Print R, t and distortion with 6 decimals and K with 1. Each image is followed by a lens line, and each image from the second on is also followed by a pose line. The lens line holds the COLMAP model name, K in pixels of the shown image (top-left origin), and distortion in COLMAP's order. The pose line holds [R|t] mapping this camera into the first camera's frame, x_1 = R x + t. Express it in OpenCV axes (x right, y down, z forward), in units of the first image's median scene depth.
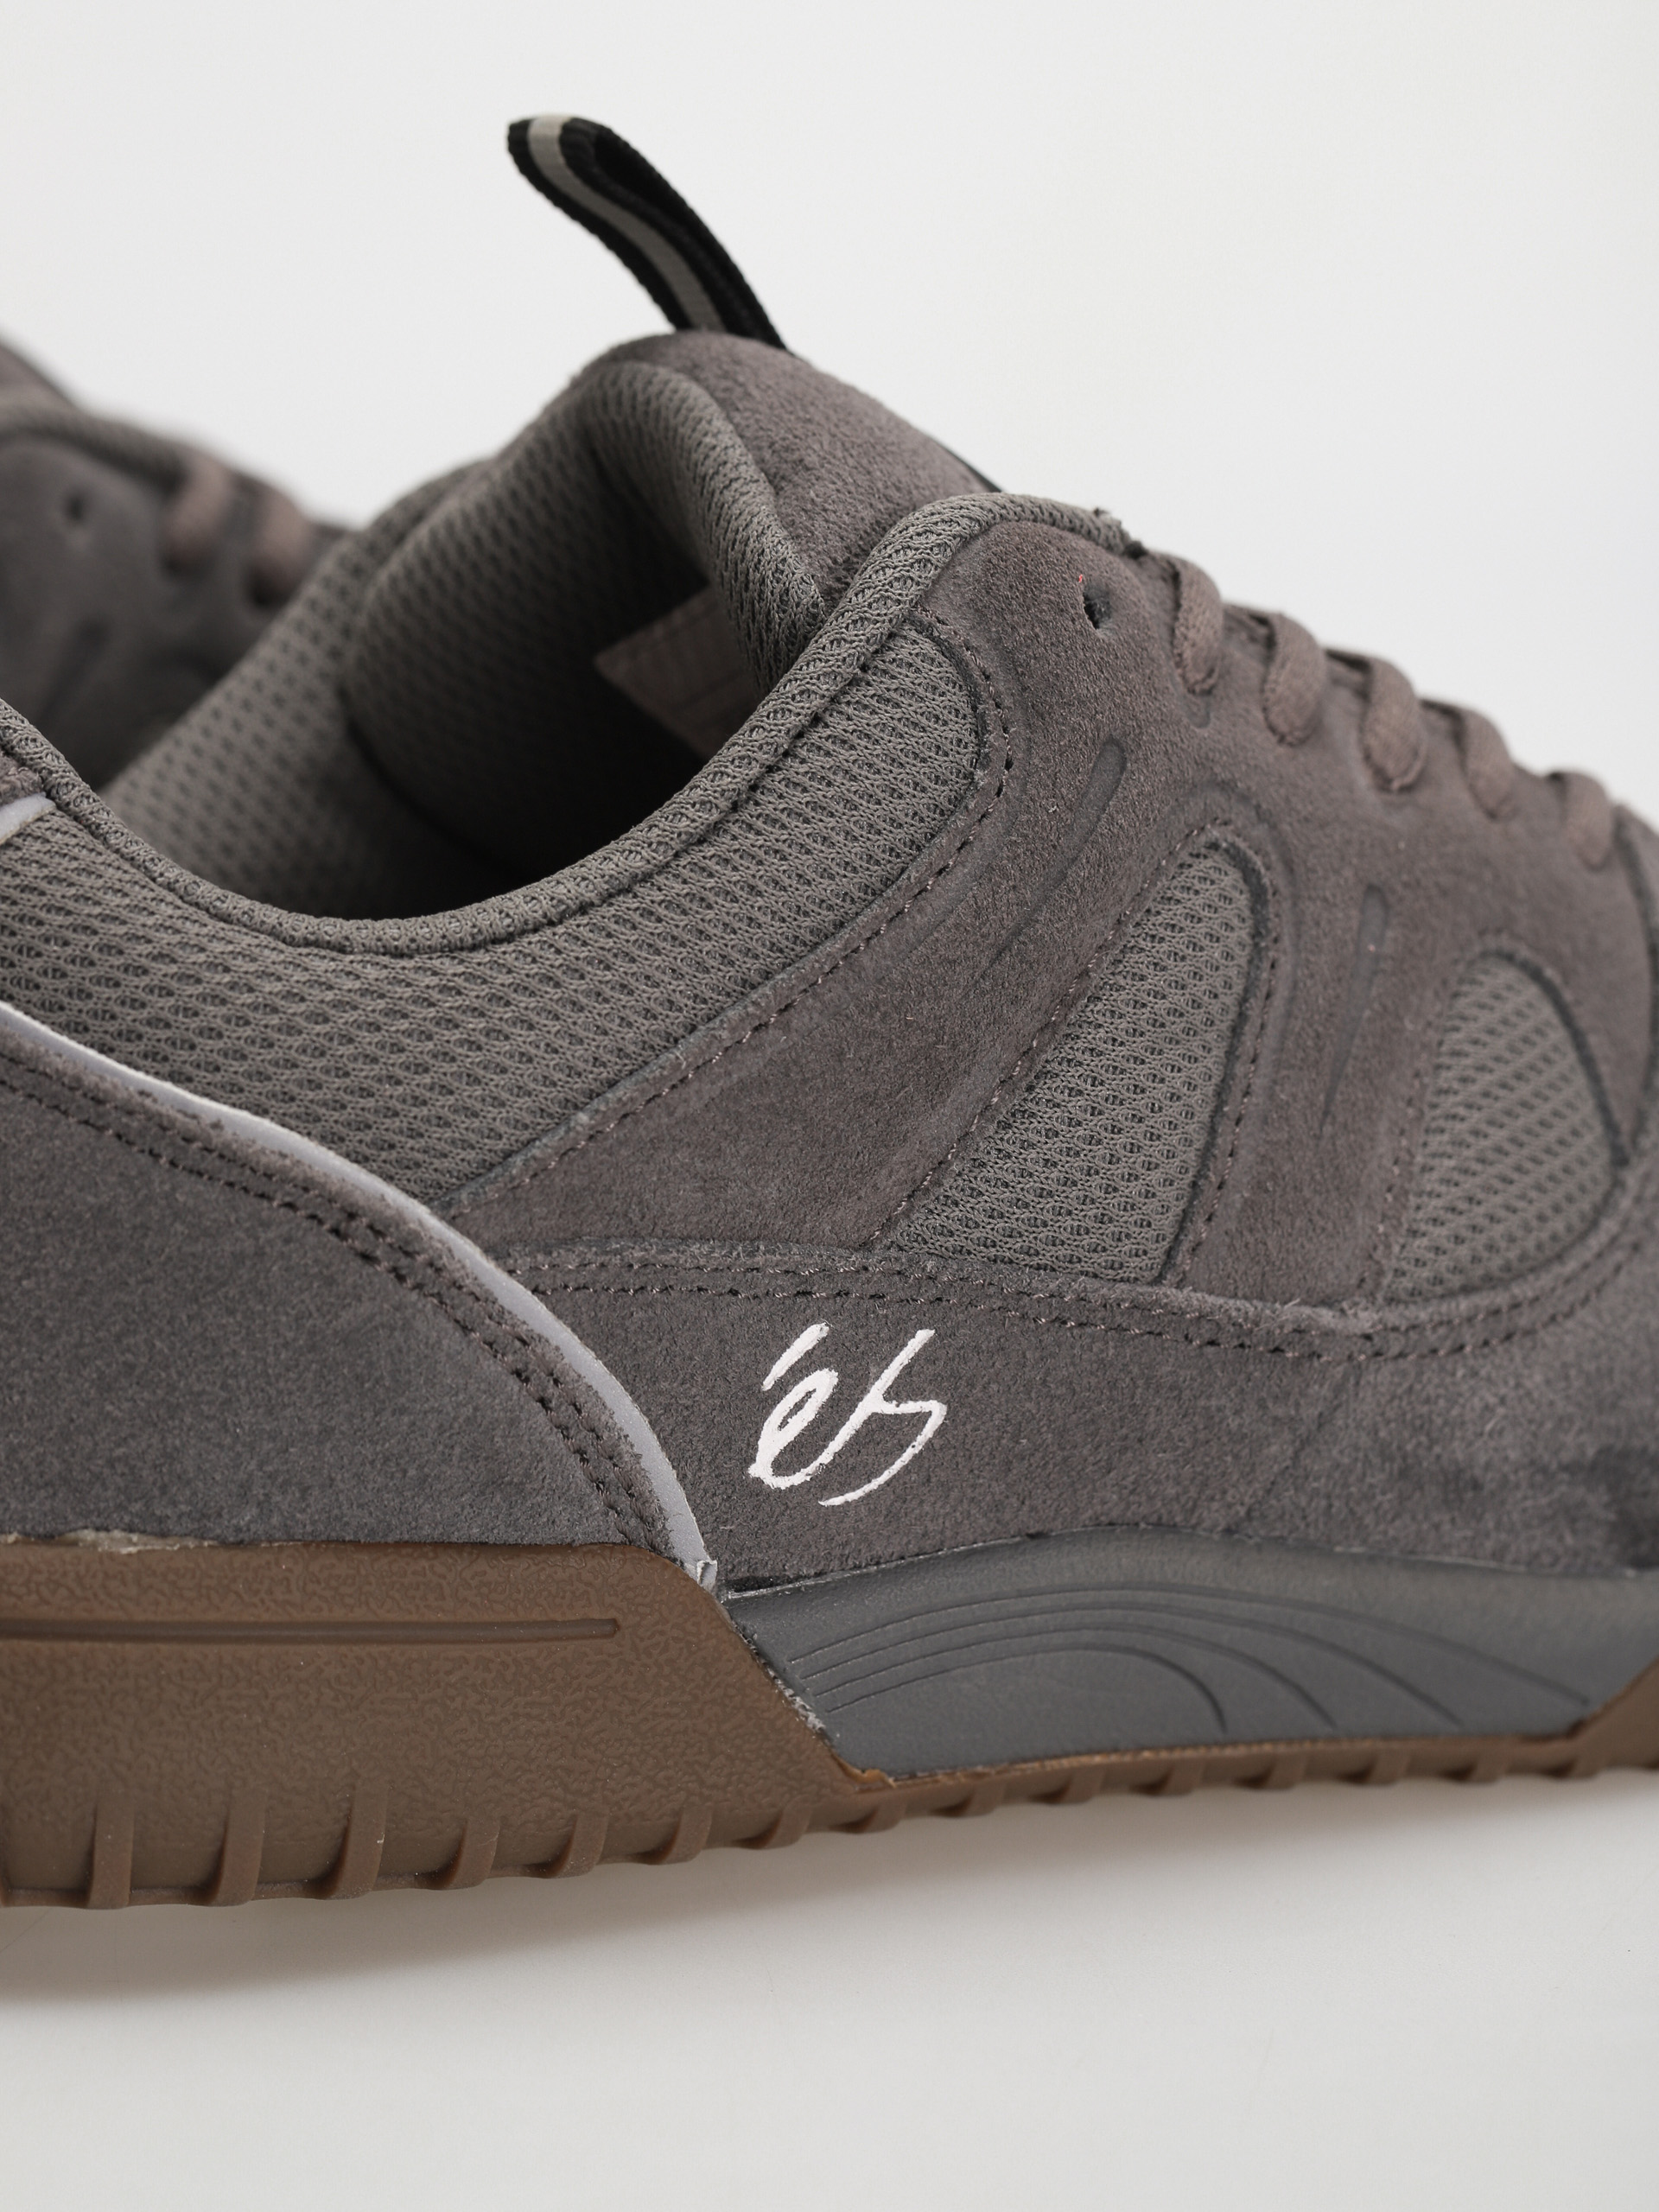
lens RADIAL K [[7580.3, 0, 829.5], [0, 7580.3, 1106.0], [0, 0, 1]] dist [-0.052027, 0.313731]
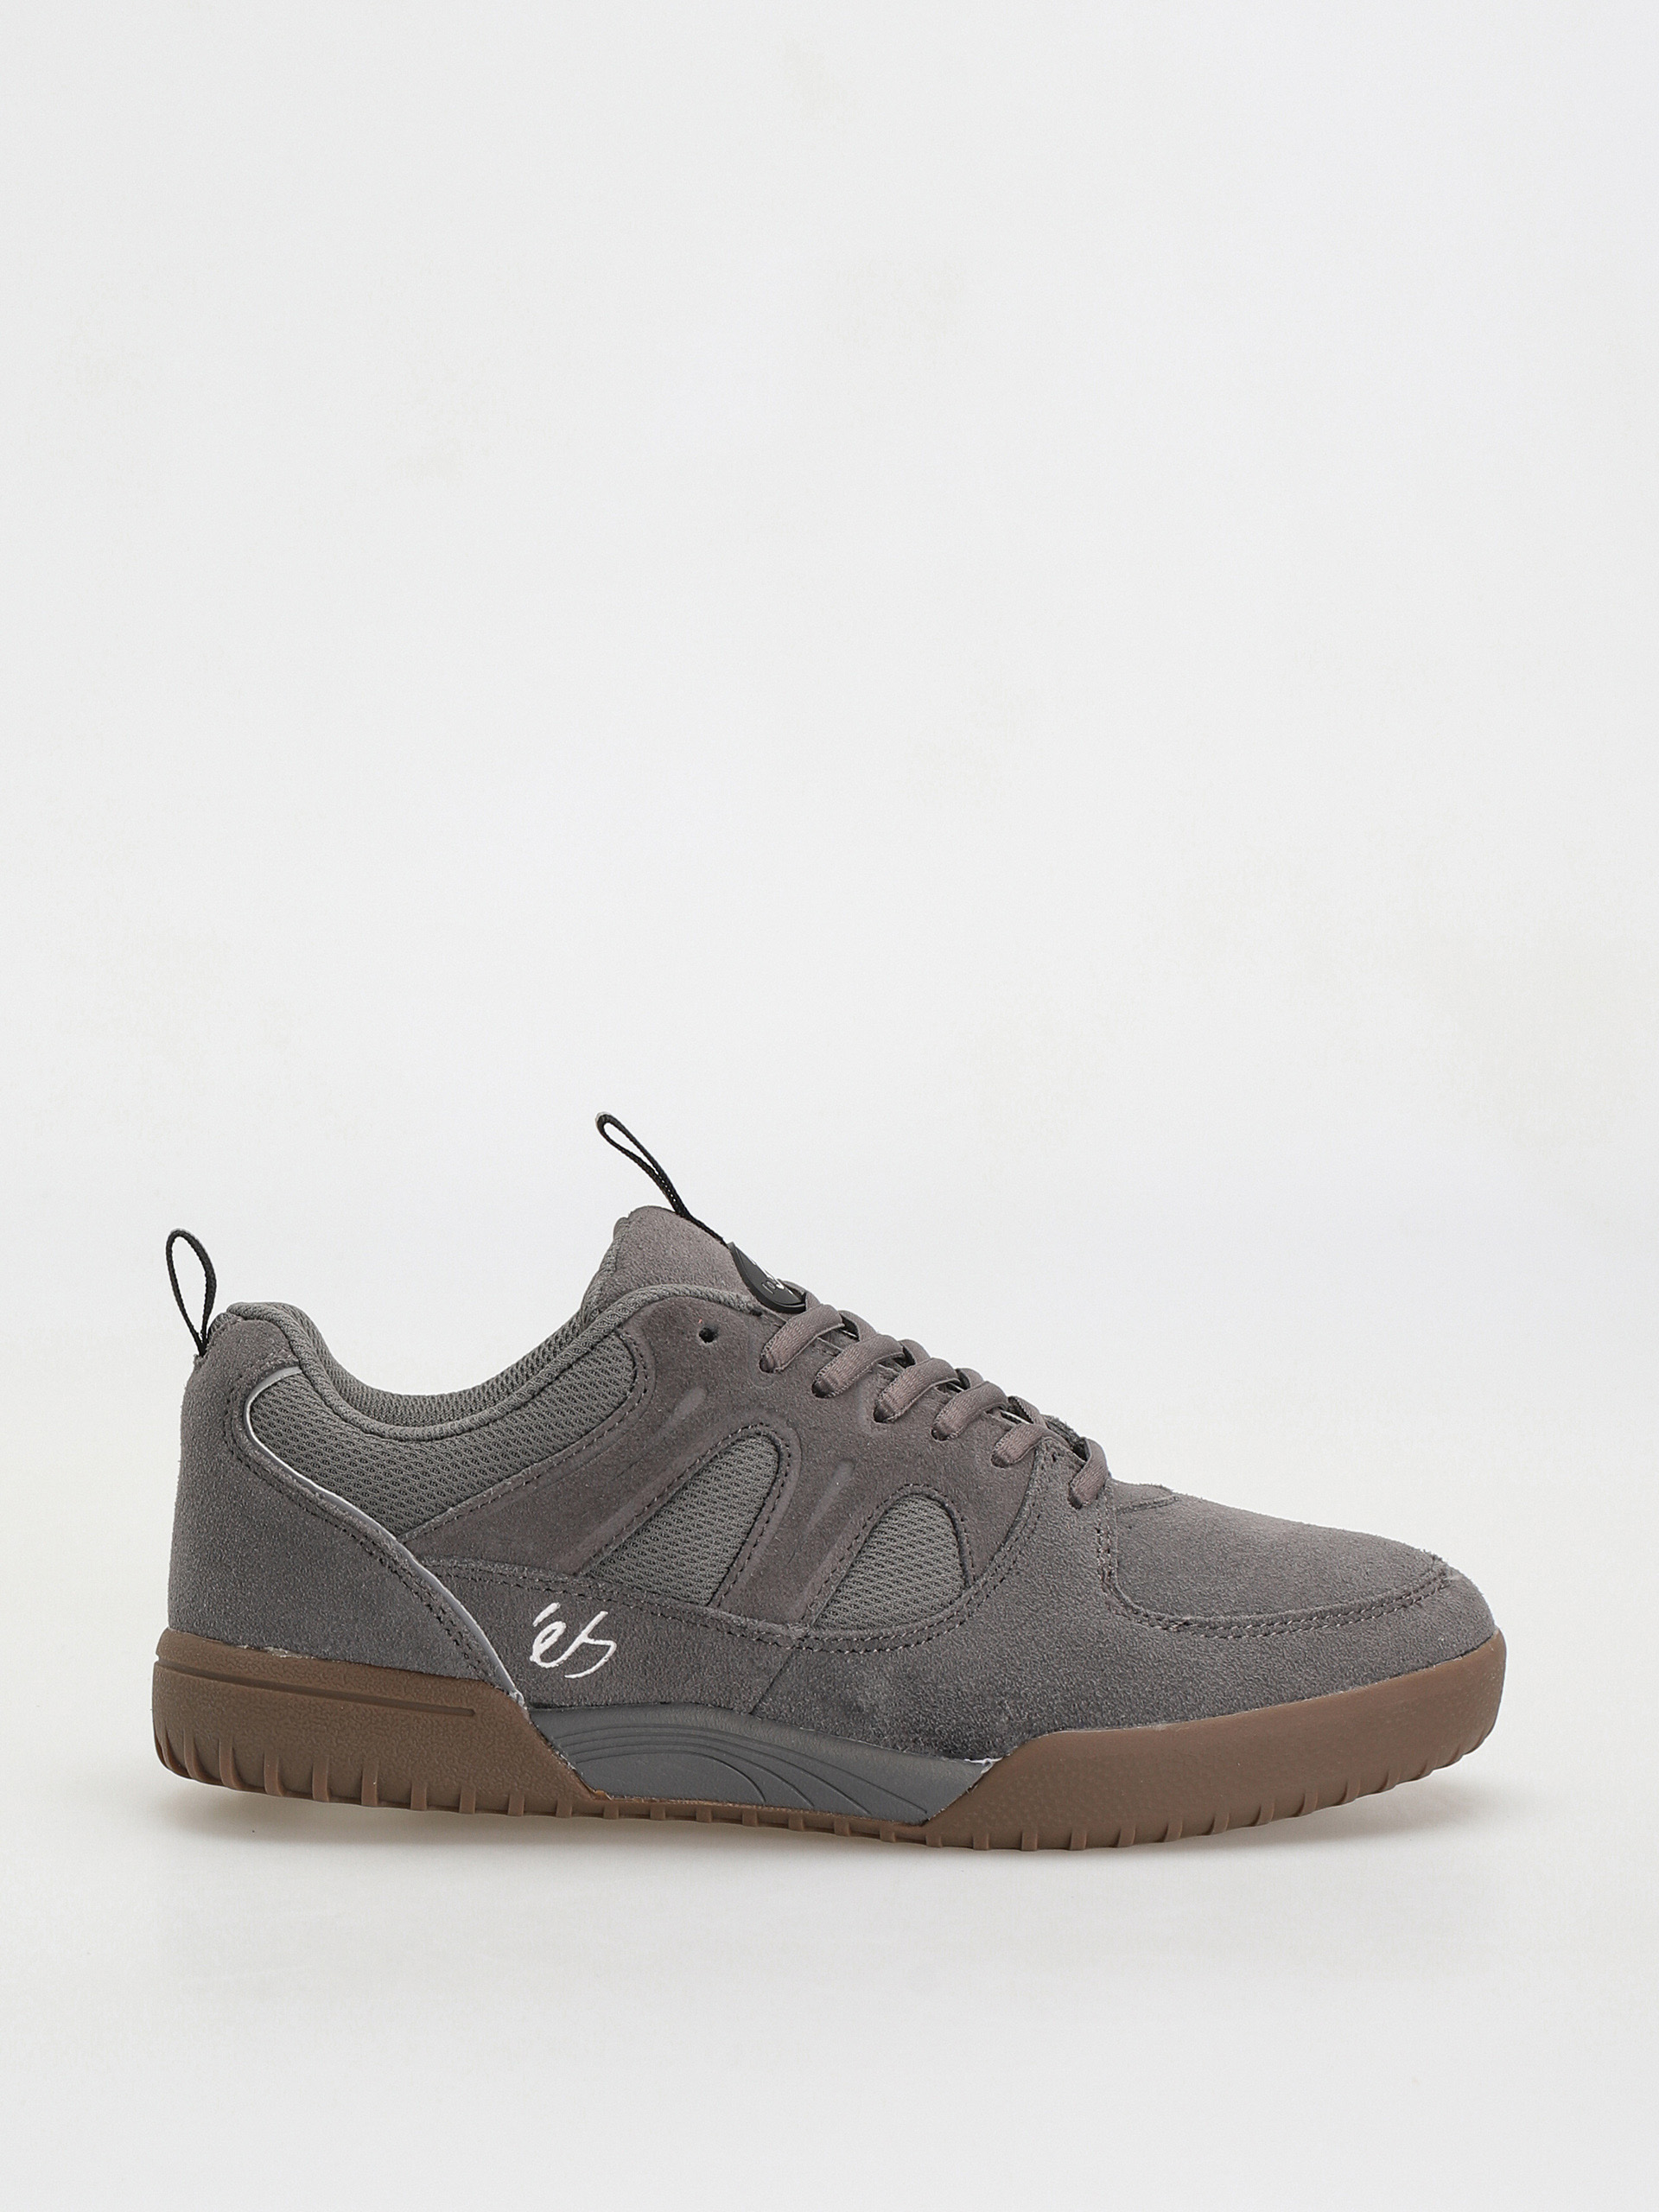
lens RADIAL K [[7580.3, 0, 829.5], [0, 7580.3, 1106.0], [0, 0, 1]] dist [-0.052027, 0.313731]
pose [[0.883596, 0.073226, -0.462489, 1.229229], [-0.112536, 0.991957, -0.057945, 0.000359], [0.454526, 0.103247, 0.884729, -1.211006]]
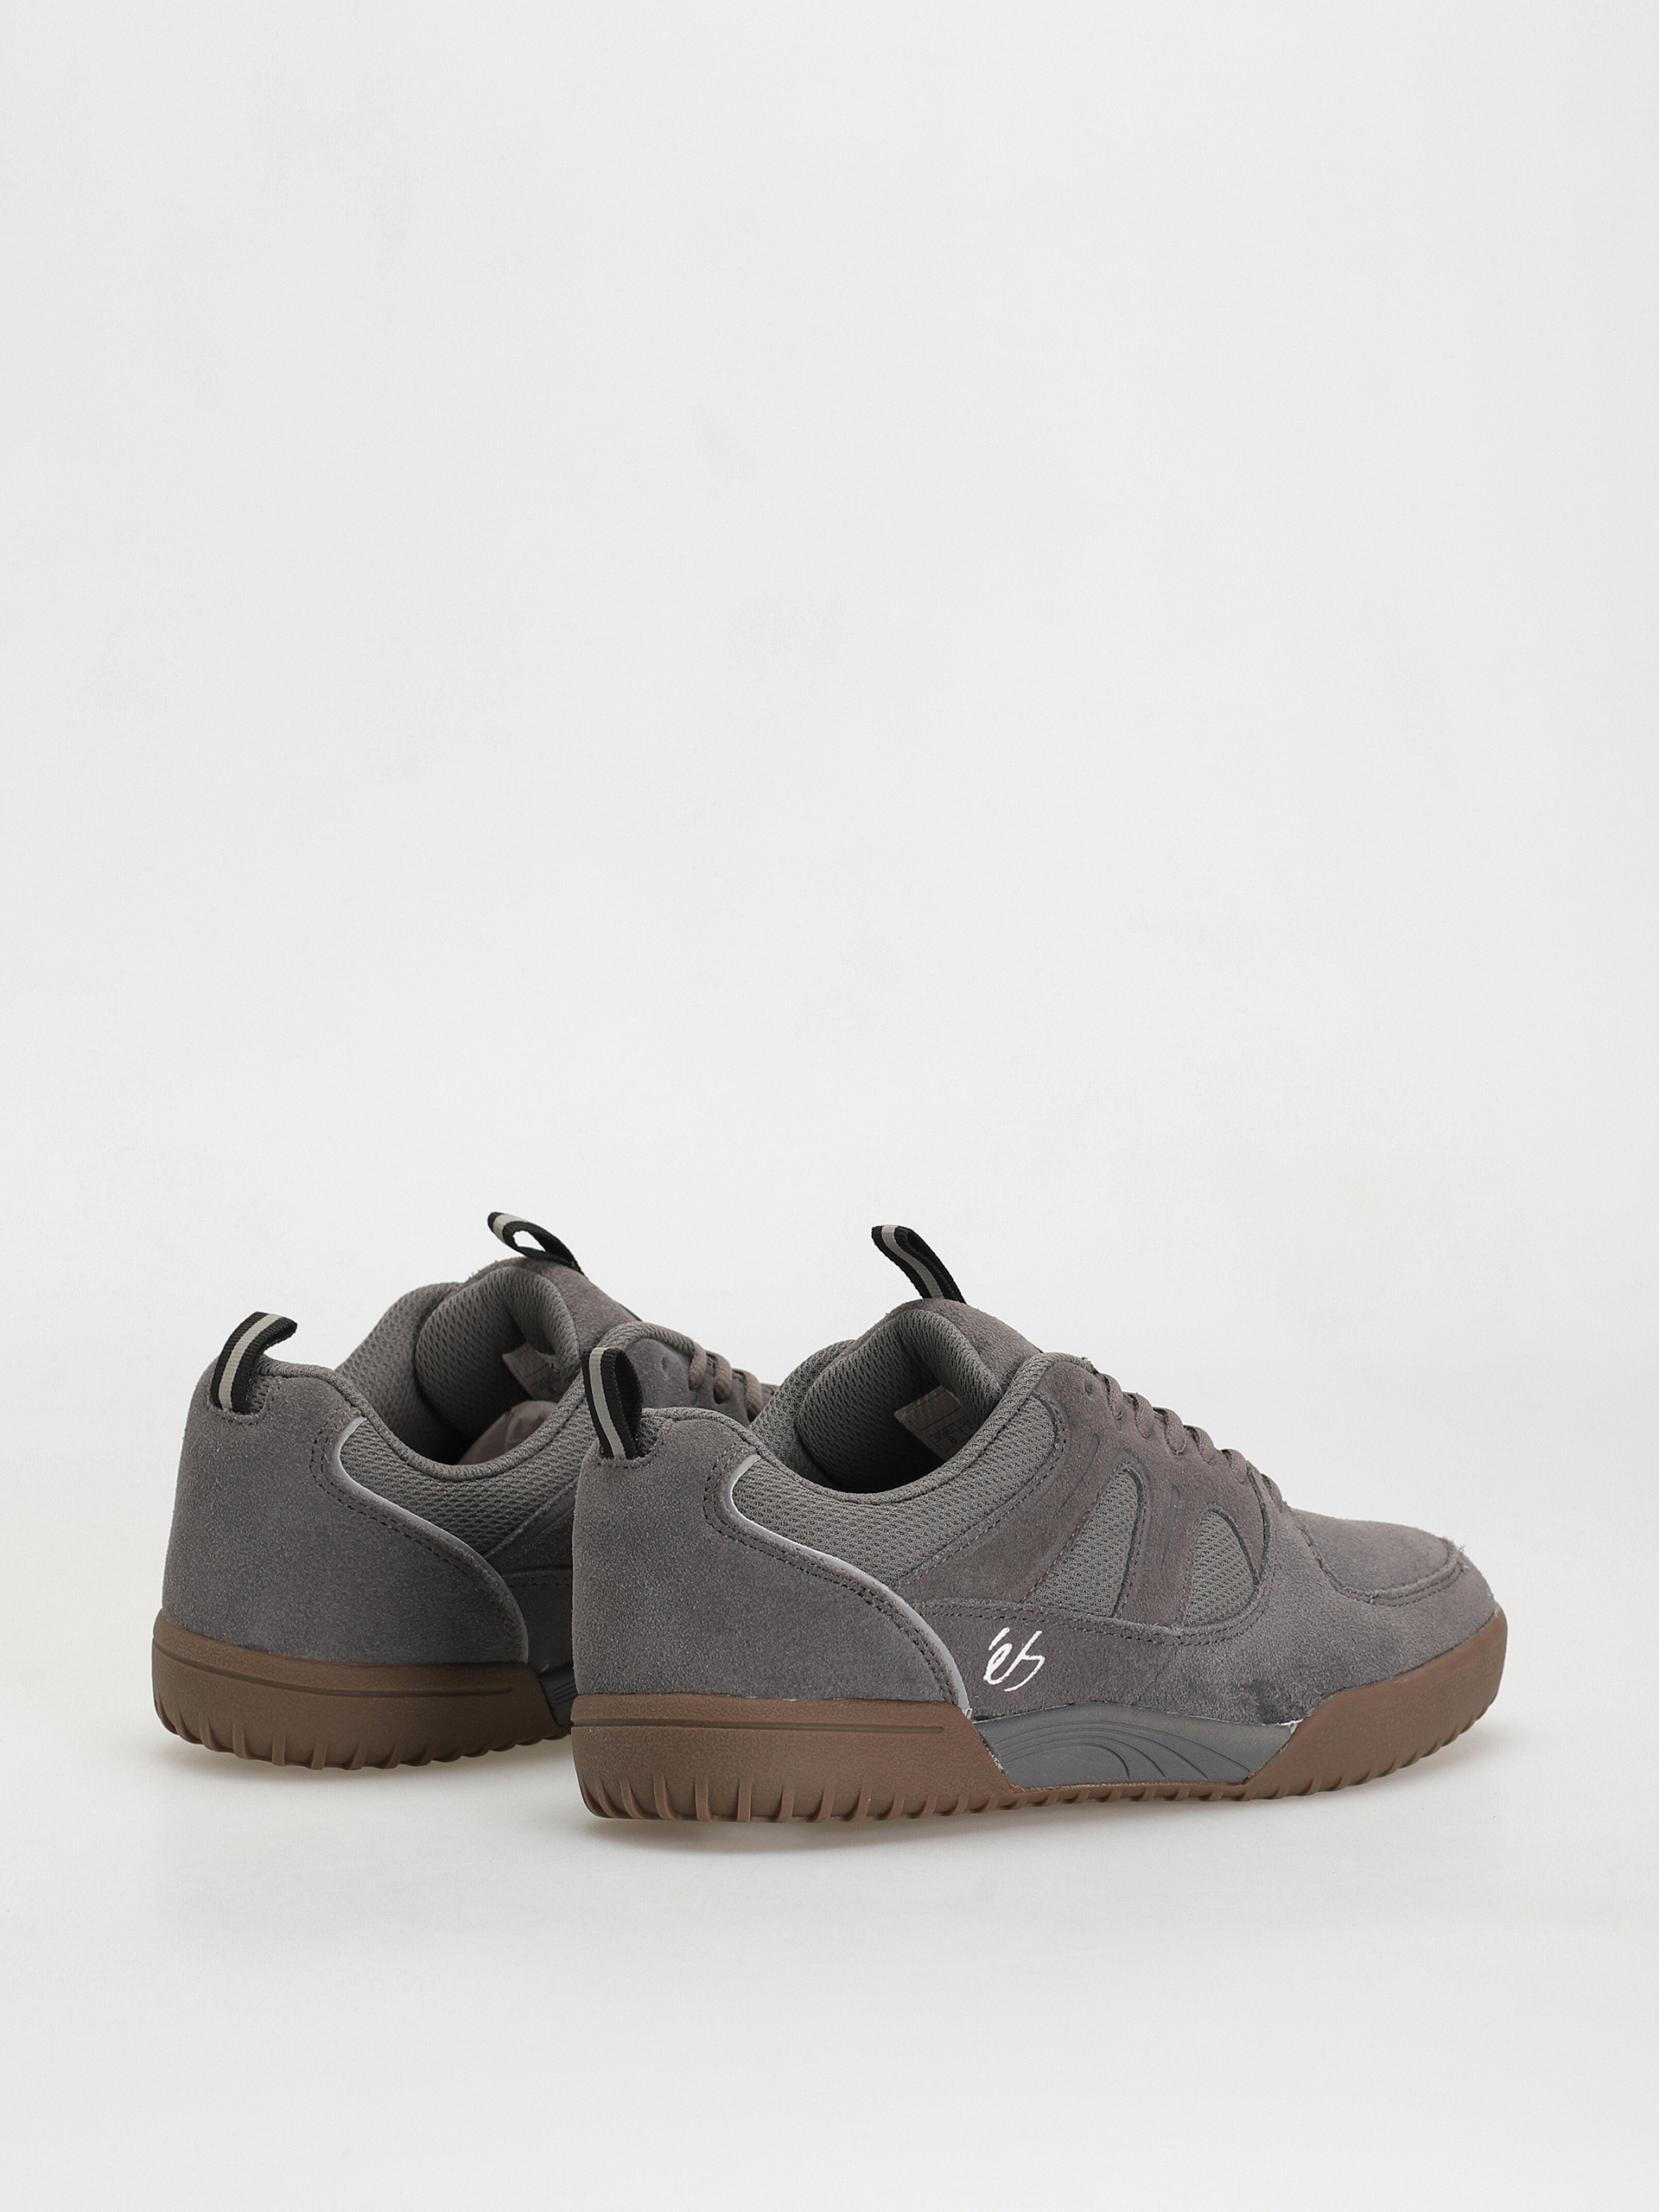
lens RADIAL K [[7580.3, 0, 829.5], [0, 7580.3, 1106.0], [0, 0, 1]] dist [-0.052027, 0.313731]
pose [[0.993798, -0.006378, 0.111018, -0.399666], [0.019571, 0.992802, -0.118157, 0.175280], [-0.109466, 0.119597, 0.986769, -1.965559]]
